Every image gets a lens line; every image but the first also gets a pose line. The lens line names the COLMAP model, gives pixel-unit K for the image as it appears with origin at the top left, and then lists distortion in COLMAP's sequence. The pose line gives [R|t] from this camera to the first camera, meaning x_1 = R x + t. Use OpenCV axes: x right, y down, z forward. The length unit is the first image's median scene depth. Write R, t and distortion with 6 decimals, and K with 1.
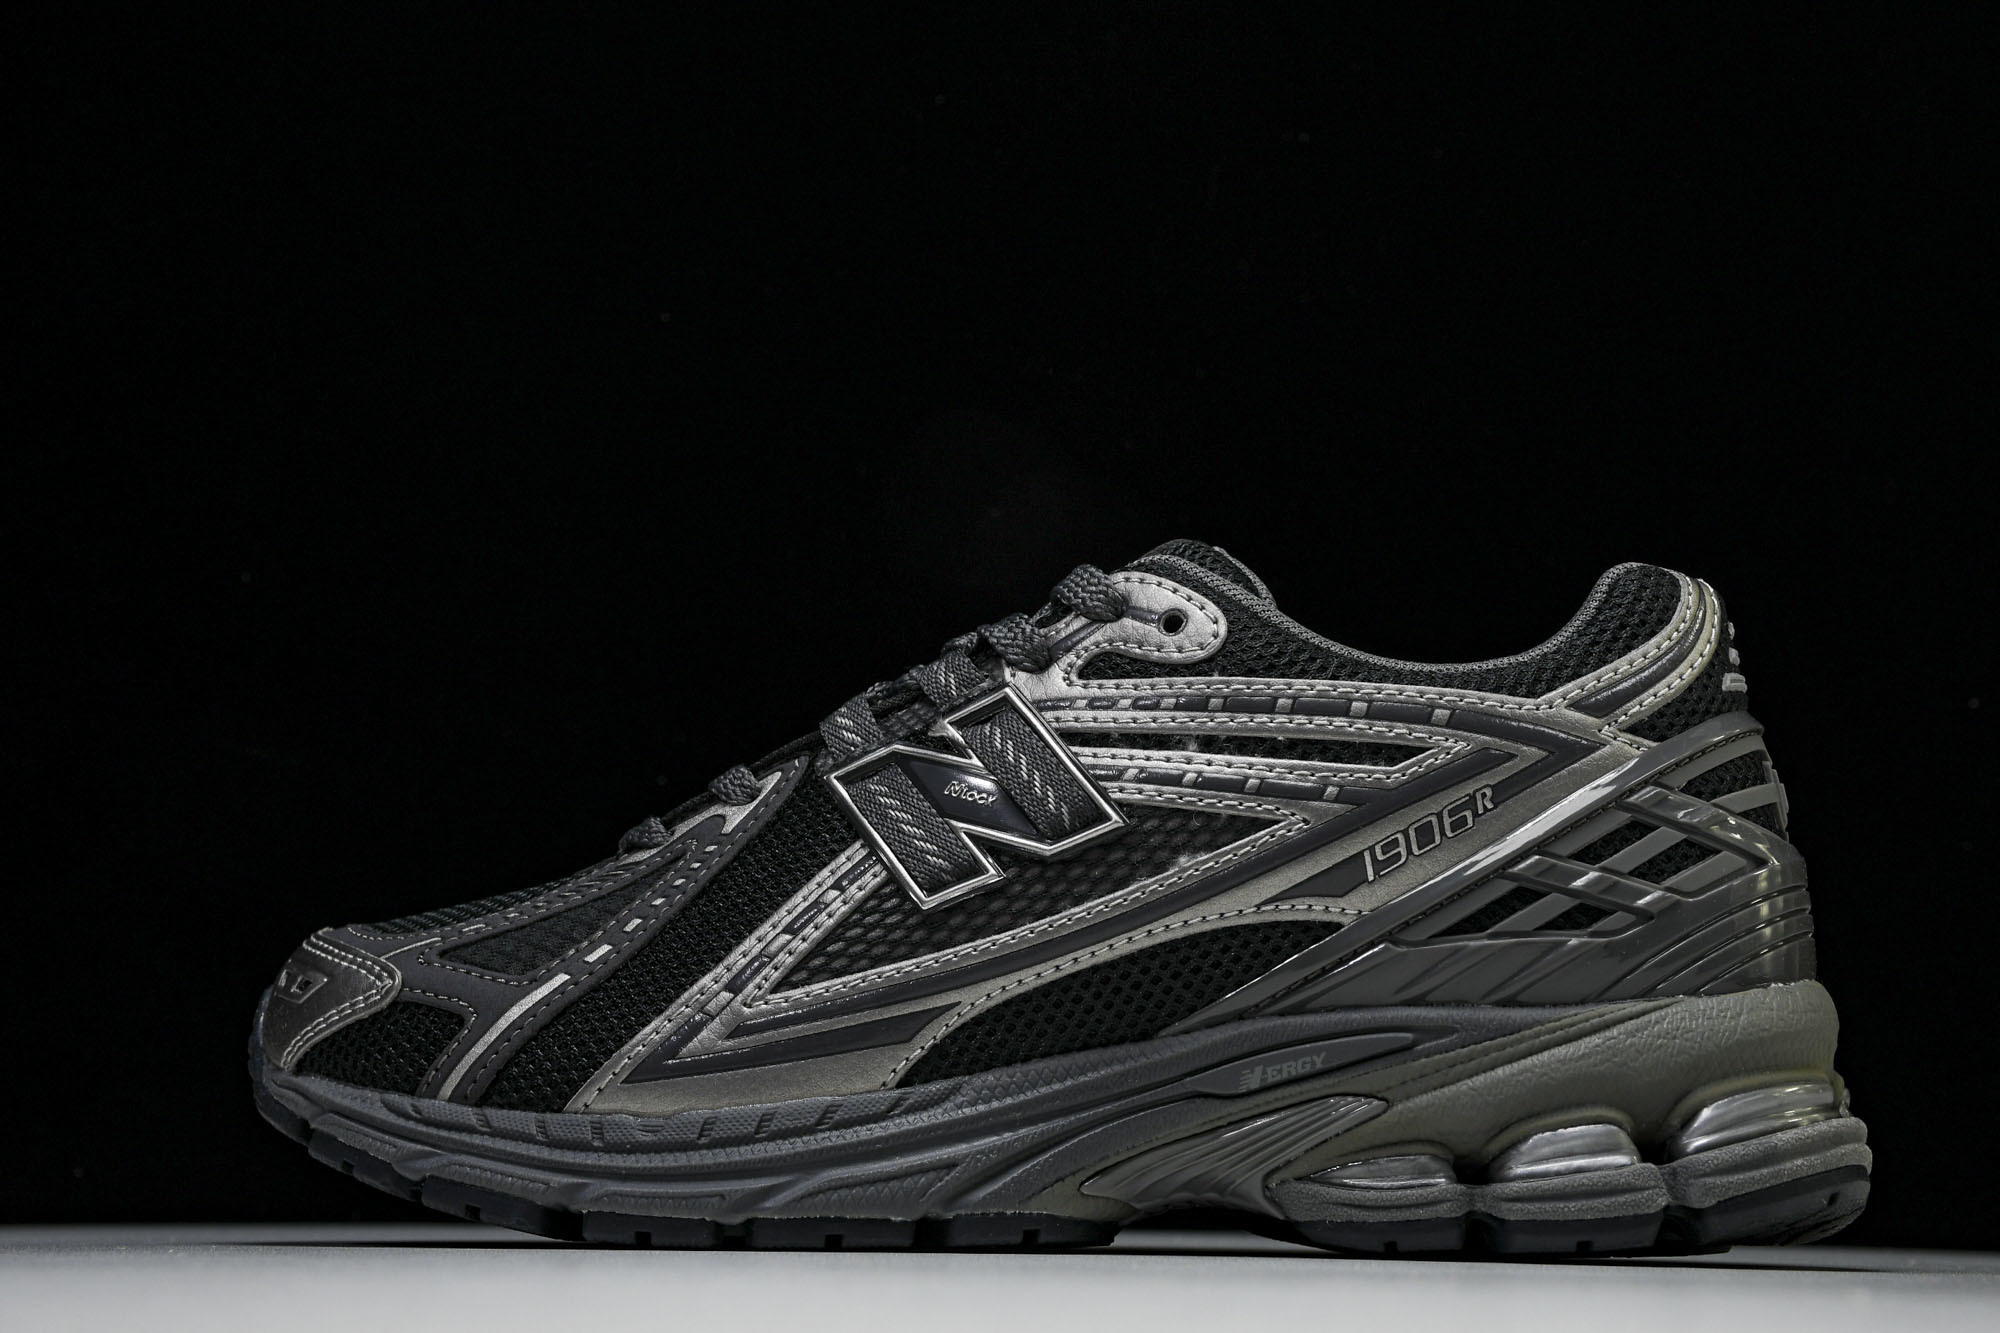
lens RADIAL K [[3369.8, 0, 995.1], [0, 3369.8, 658.1], [0, 0, 1]] dist [0.178937, 0.000000]
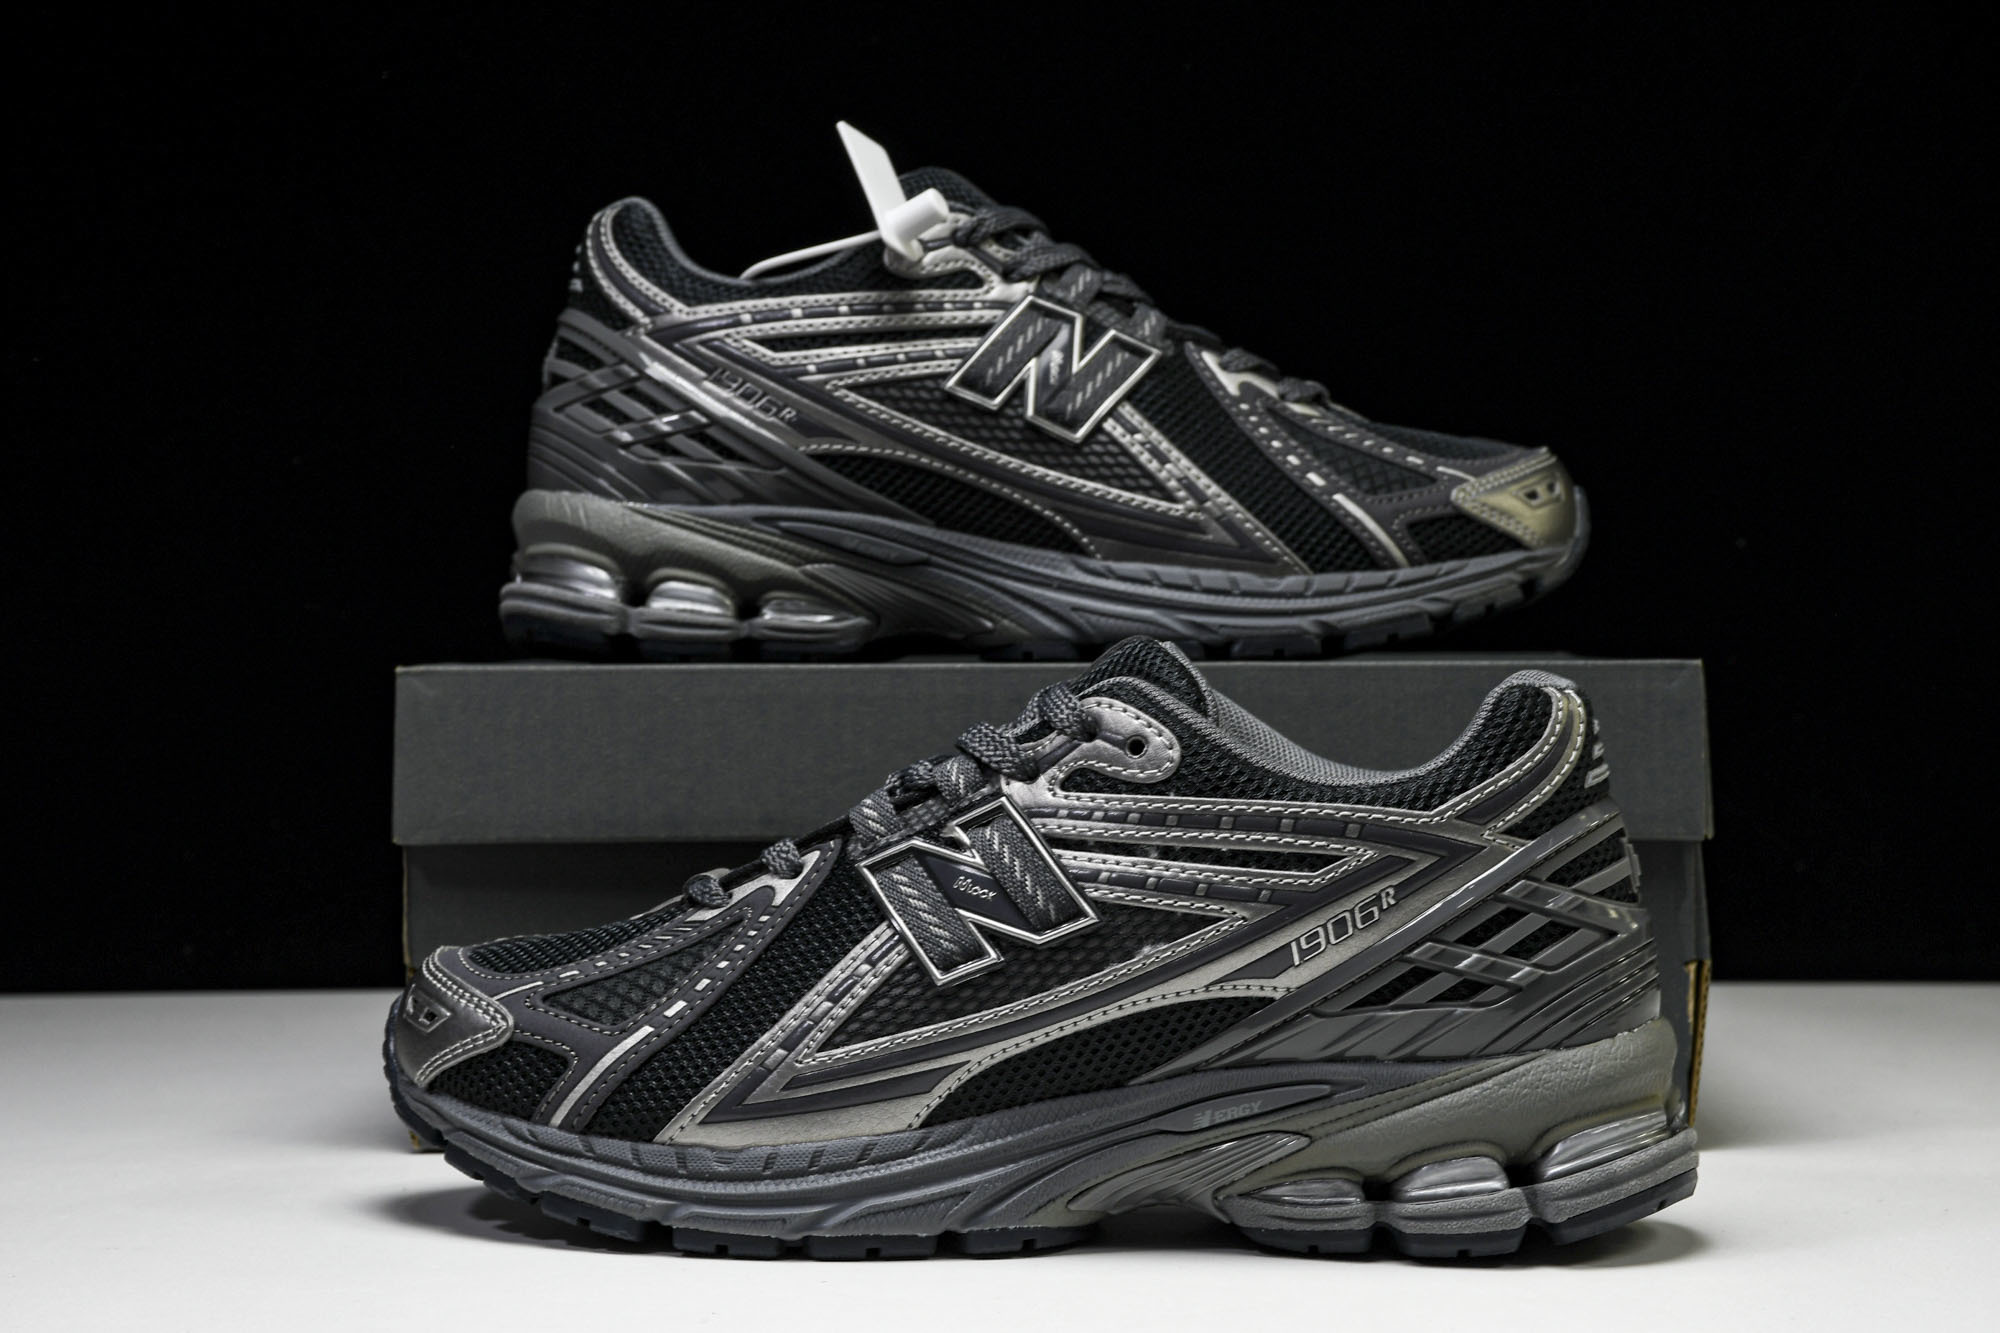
lens RADIAL K [[3871.7, 0, 1002.5], [0, 3871.7, 654.7], [0, 0, 1]] dist [0.275840, 0.000000]
pose [[0.999841, -0.017797, 0.000664, 0.003481], [0.017430, 0.985519, 0.168668, -0.288240], [-0.003656, -0.168630, 0.985673, -0.390825]]
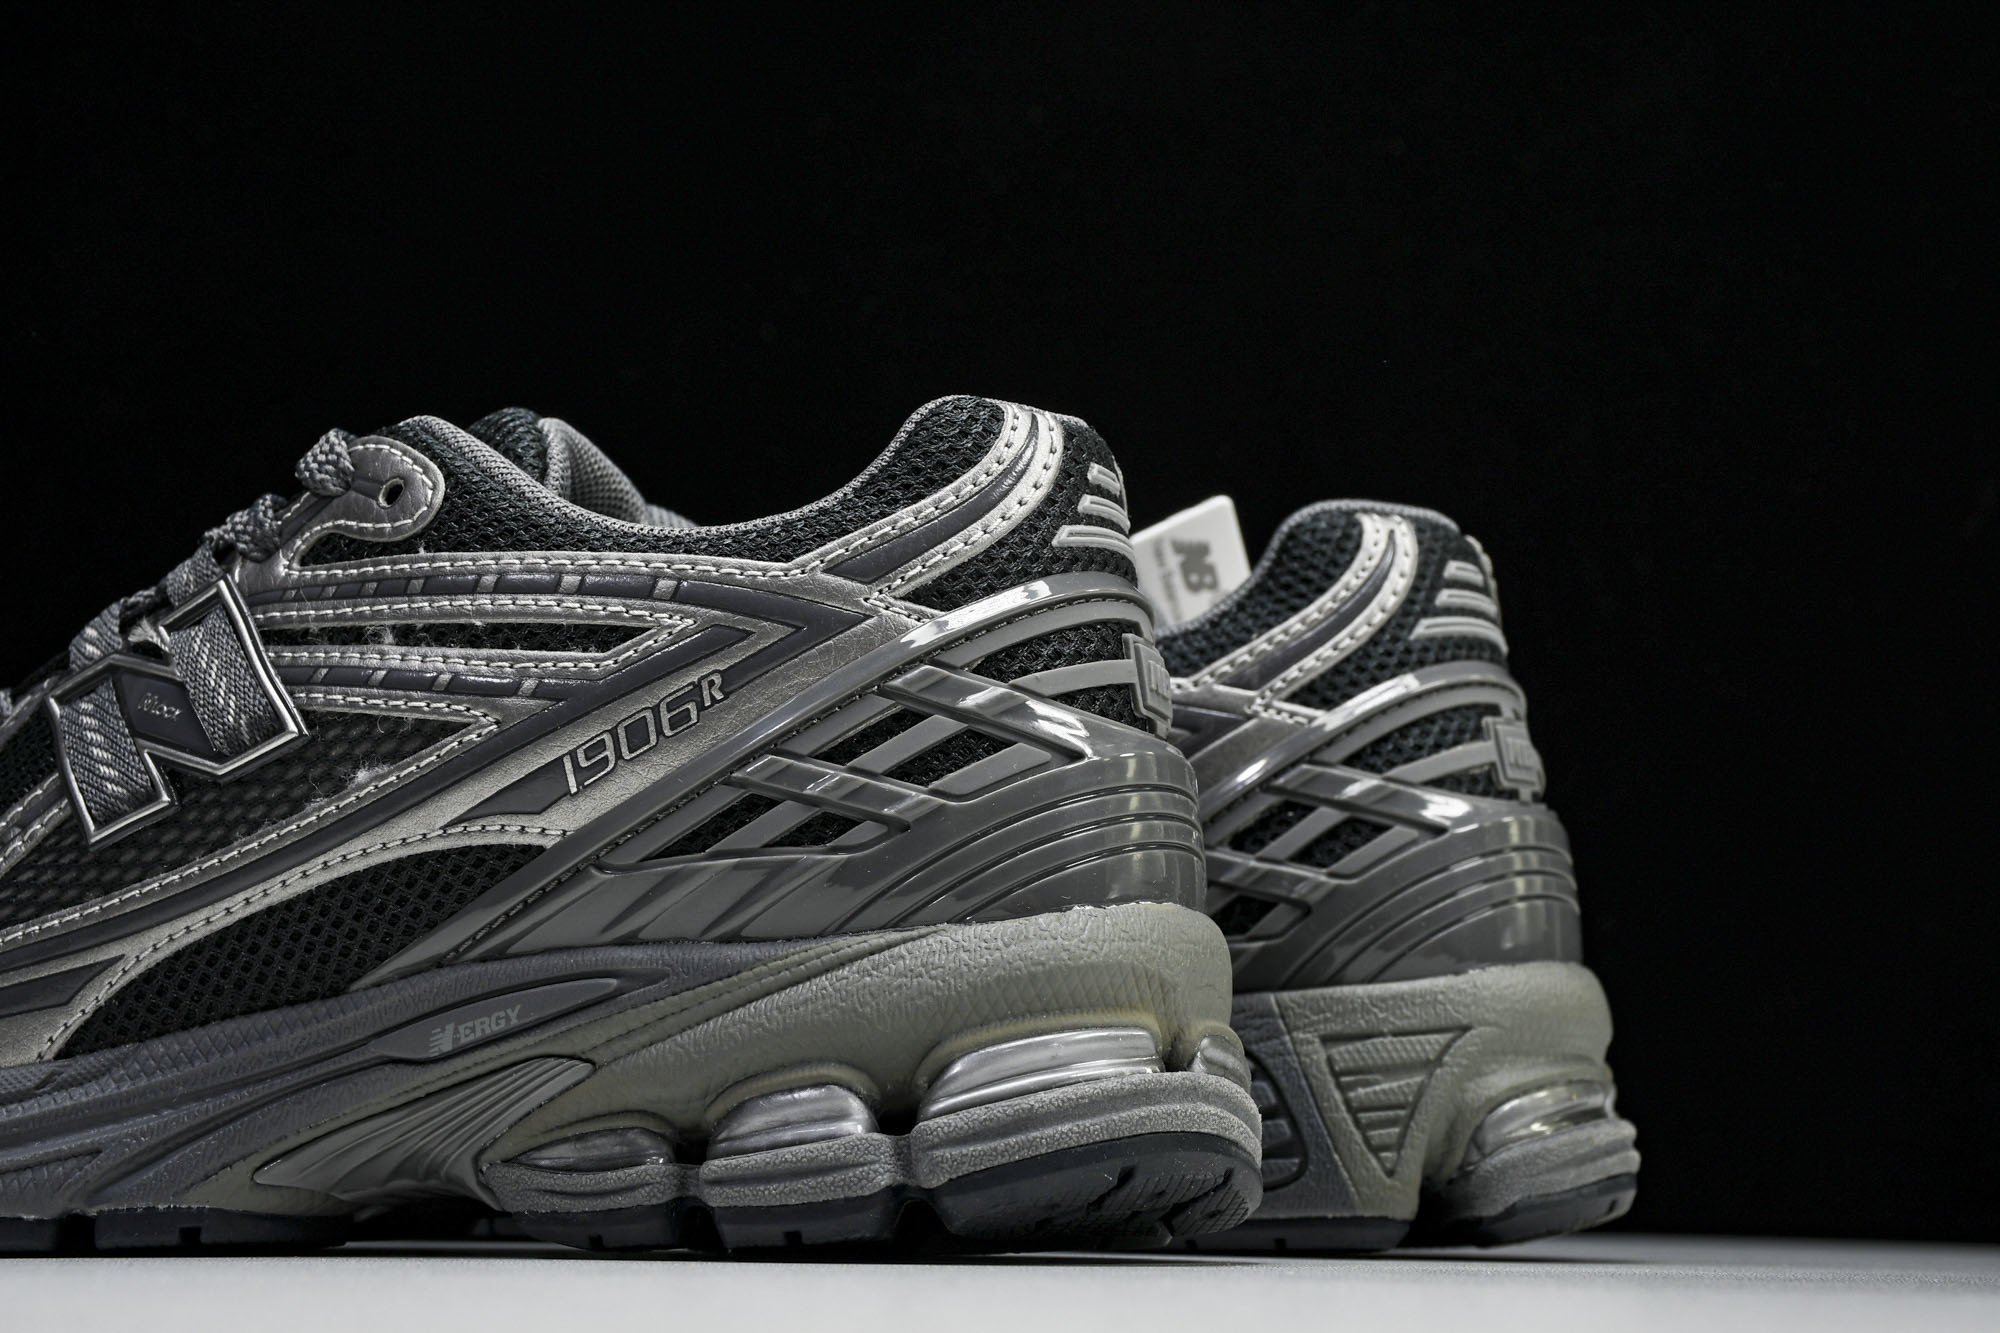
lens RADIAL K [[3369.8, 0, 1000.0], [0, 3369.8, 668.4], [0, 0, 1]] dist [0.178937, 0.000000]
pose [[0.975050, -0.036595, -0.218949, 0.386758], [0.036388, 0.999325, -0.004982, 0.043258], [0.218984, -0.003109, 0.975724, 0.226730]]
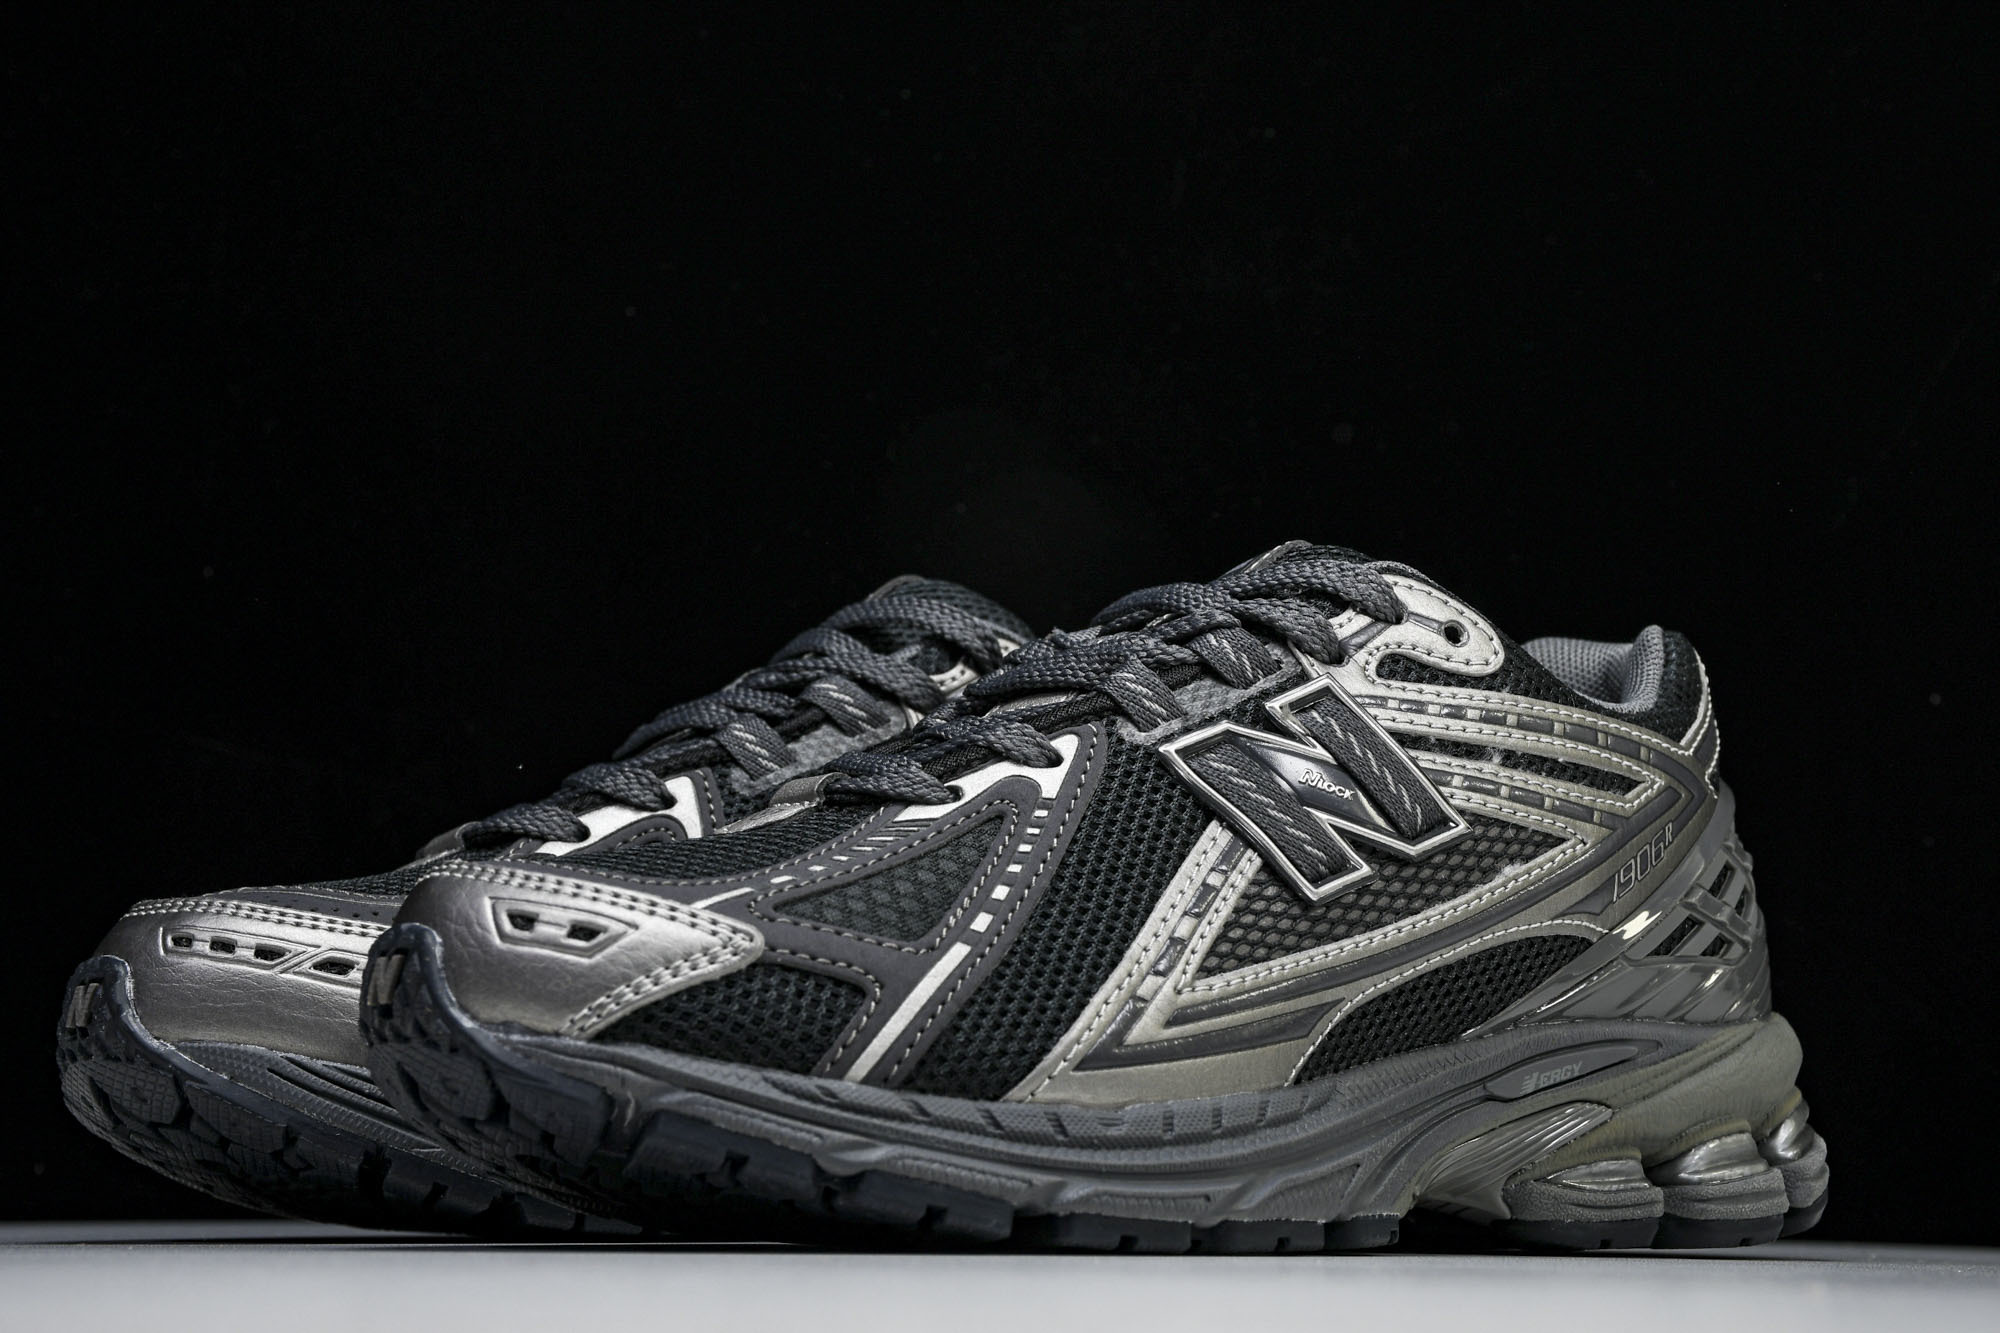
lens RADIAL K [[3369.8, 0, 1011.7], [0, 3369.8, 669.4], [0, 0, 1]] dist [0.178937, 0.000000]
pose [[0.672904, 0.111321, 0.731306, -0.800299], [-0.118804, 0.992042, -0.041694, 0.059755], [-0.730128, -0.058827, 0.680774, 0.410779]]
